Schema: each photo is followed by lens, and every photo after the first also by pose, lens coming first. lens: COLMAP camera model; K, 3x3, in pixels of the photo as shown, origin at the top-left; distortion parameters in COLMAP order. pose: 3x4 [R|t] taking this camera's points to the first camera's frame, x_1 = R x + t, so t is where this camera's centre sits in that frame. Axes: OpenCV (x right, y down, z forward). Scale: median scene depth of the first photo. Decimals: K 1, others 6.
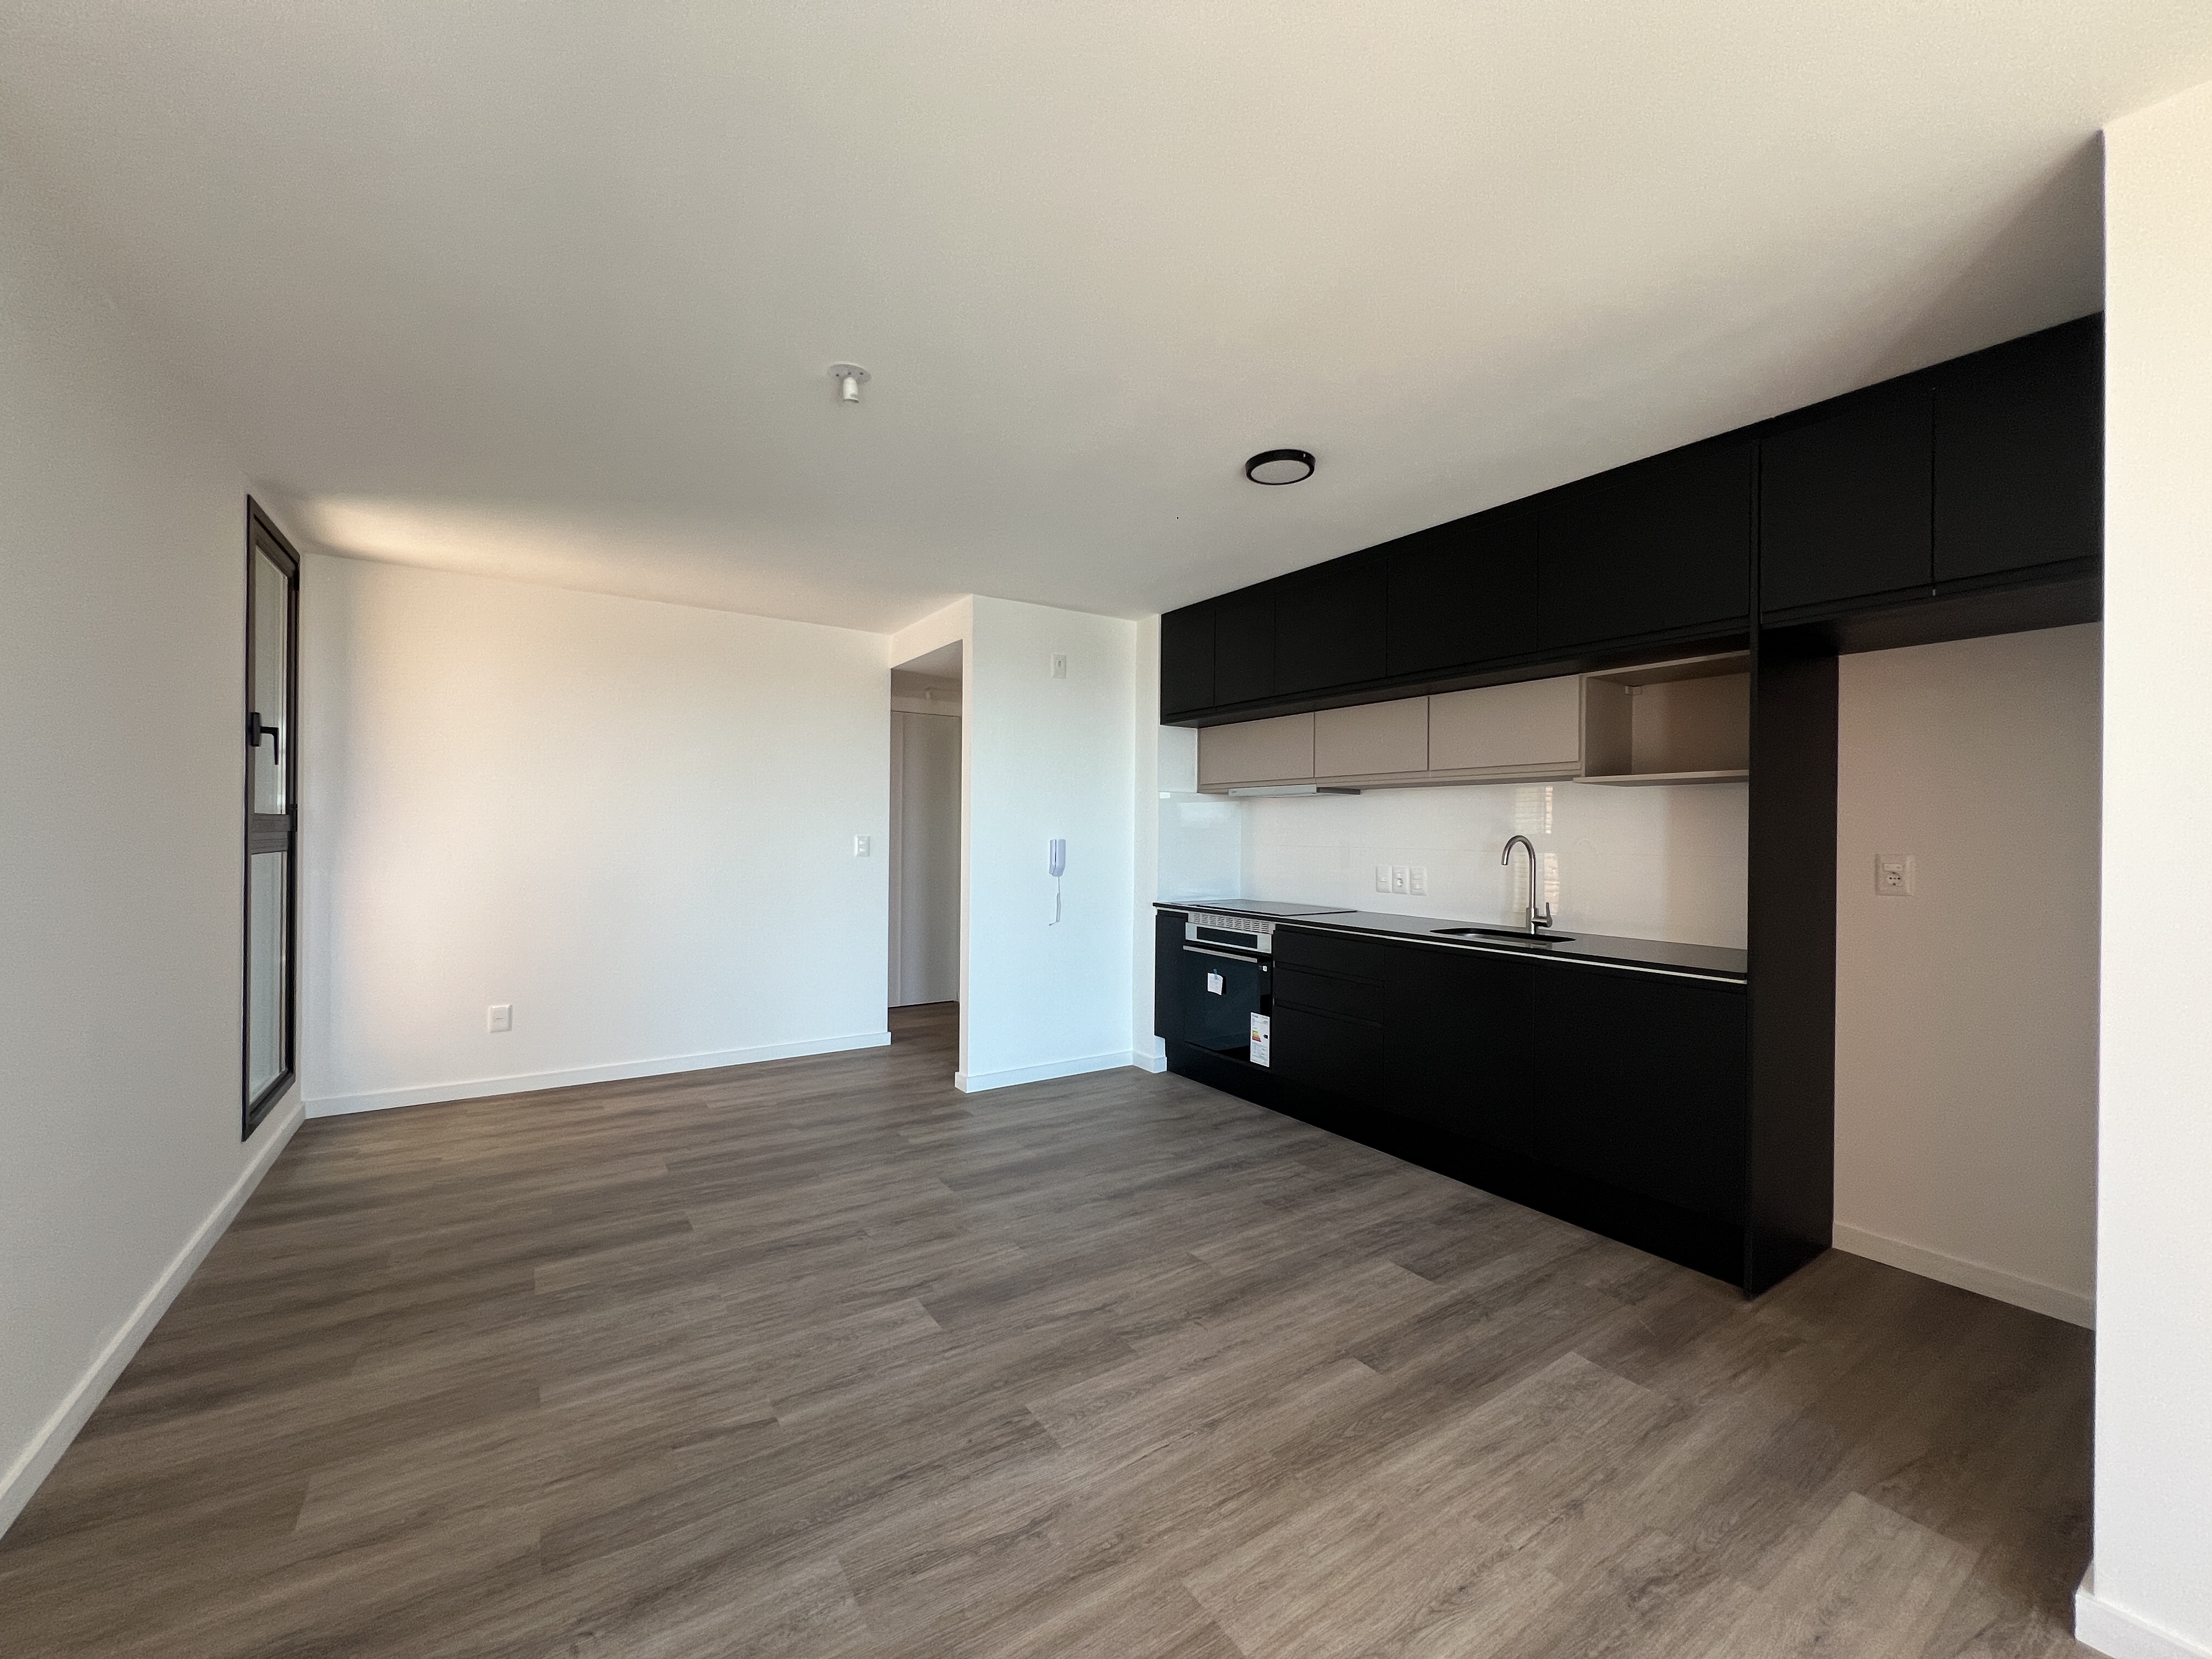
lens RADIAL K [[883.7, 0, 1101.5], [0, 883.7, 833.2], [0, 0, 1]] dist [-0.001961, 0.000374]
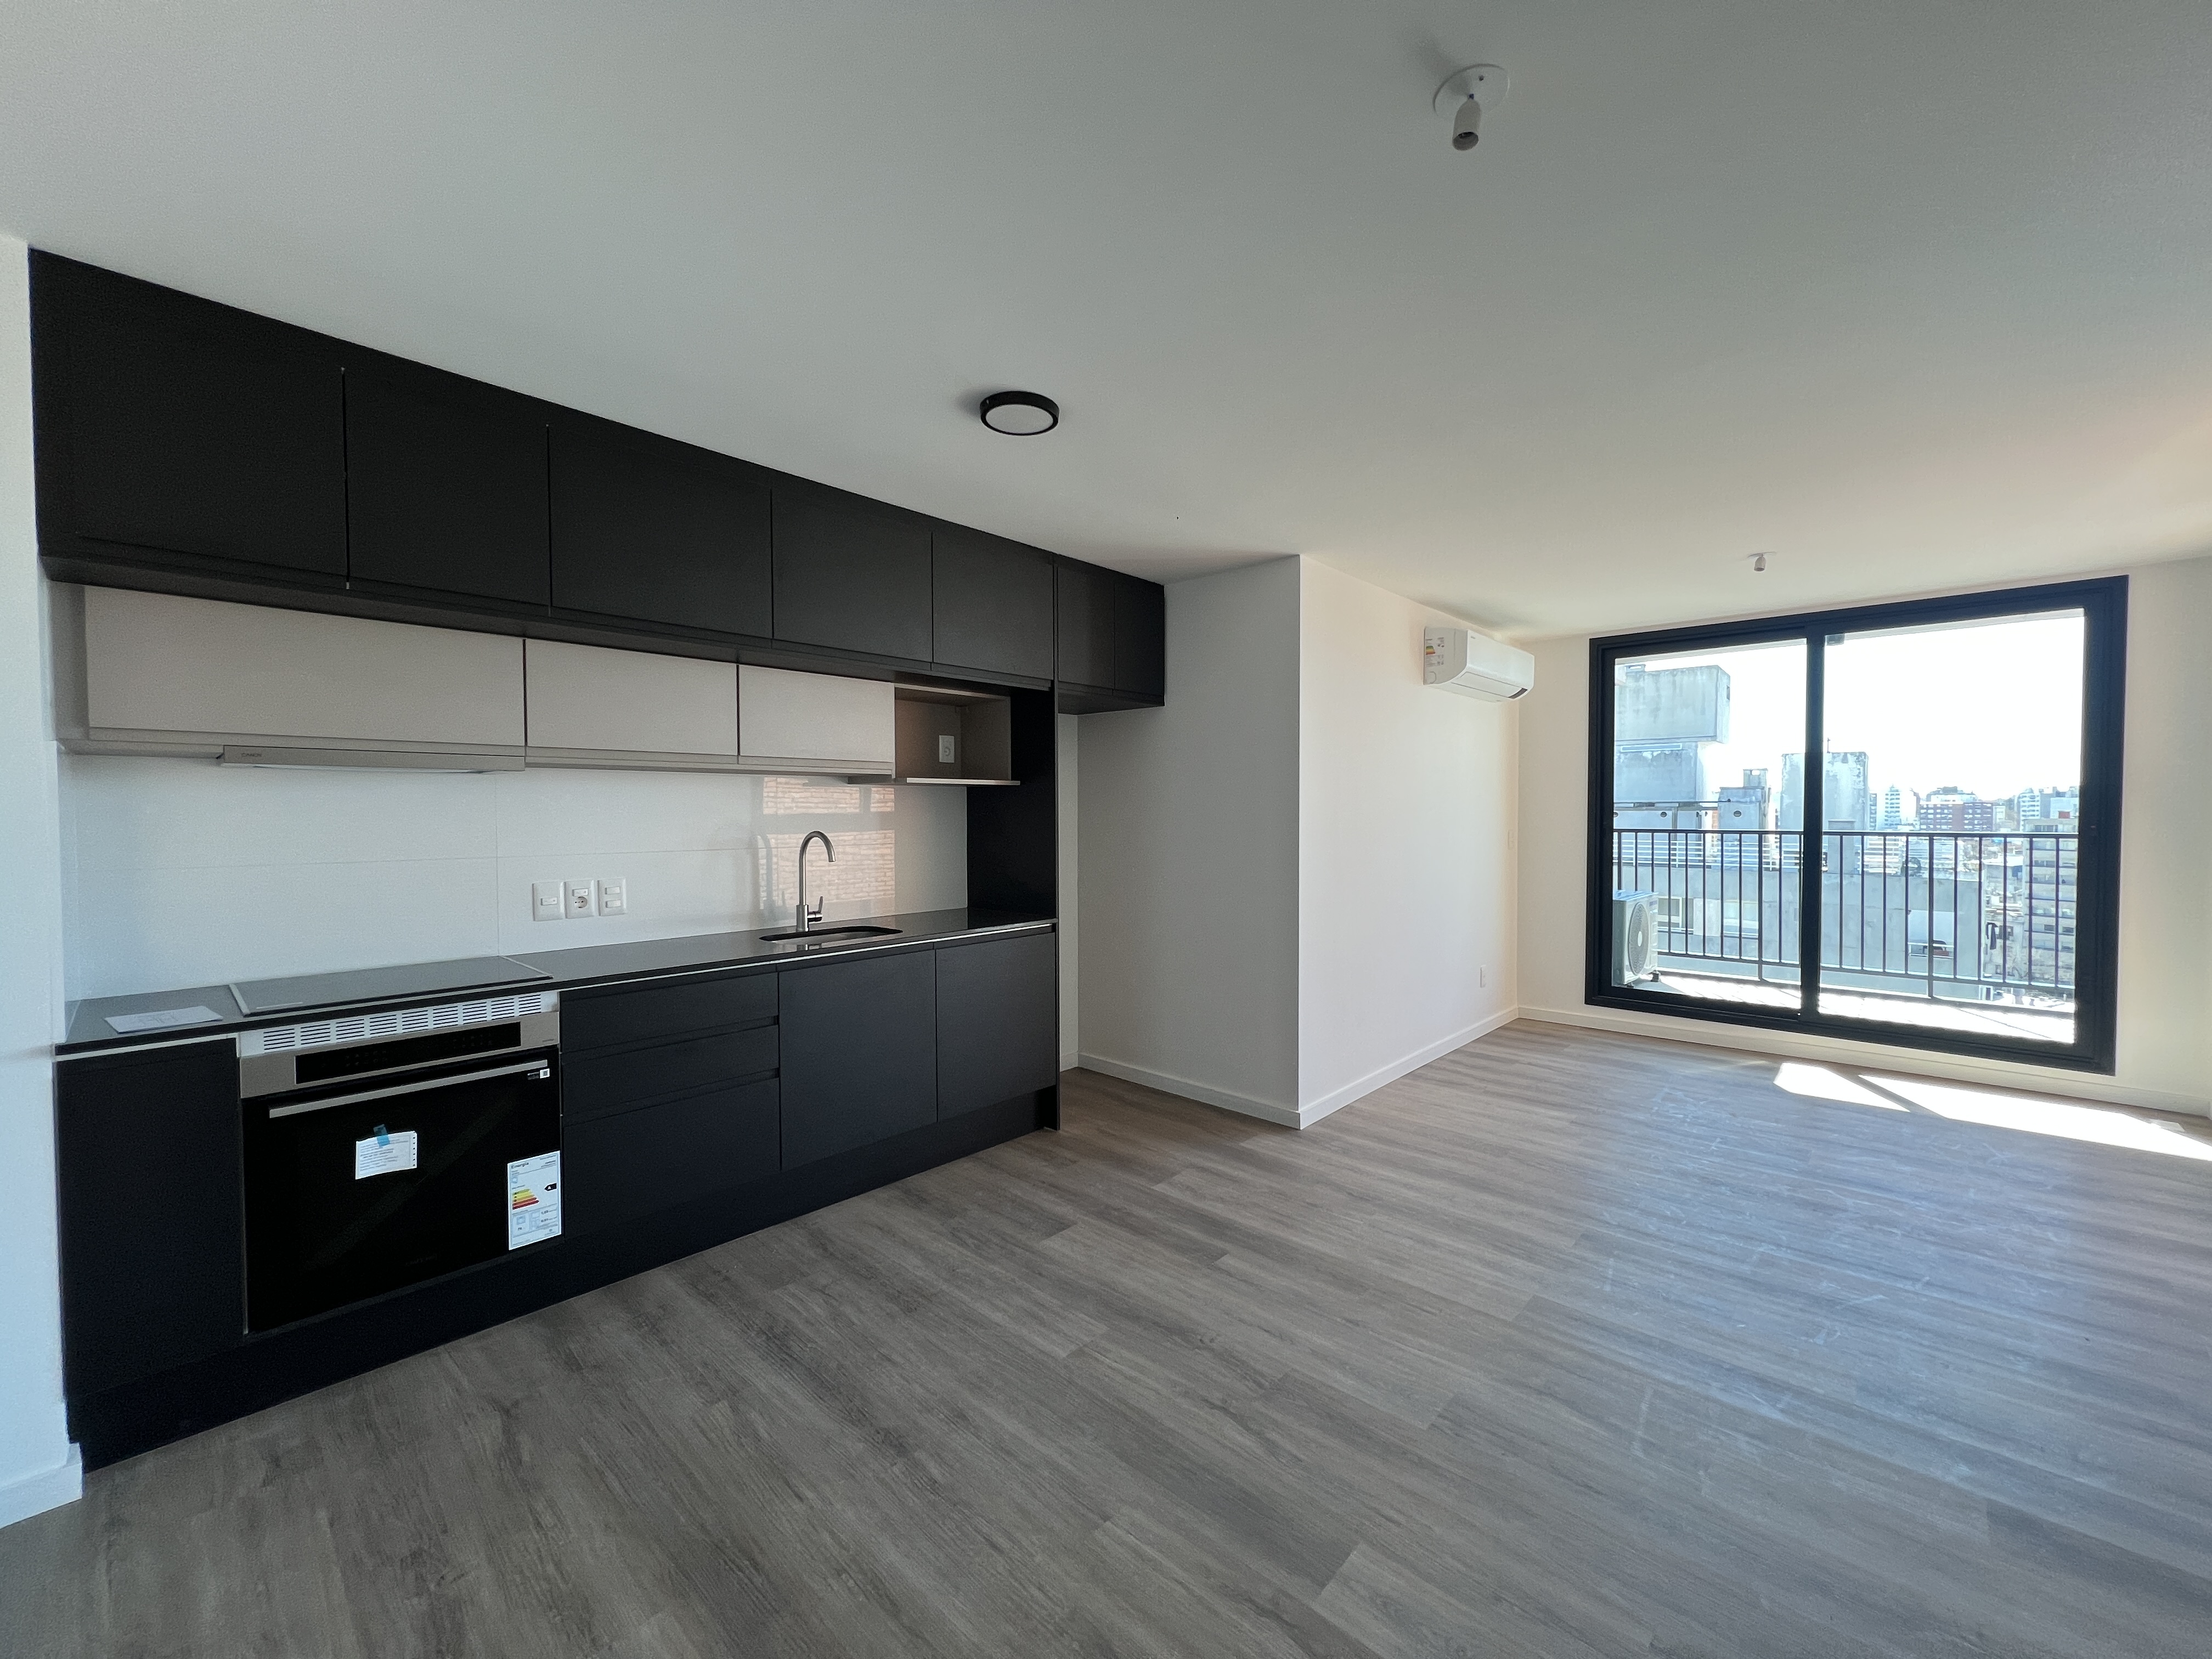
lens RADIAL K [[883.7, 0, 1107.3], [0, 883.7, 828.1], [0, 0, 1]] dist [-0.001961, 0.000374]
pose [[-0.238618, -0.028674, 0.970690, -0.543531], [0.001873, 0.999549, 0.029987, -0.029049], [-0.971112, 0.008974, -0.238457, 0.913317]]
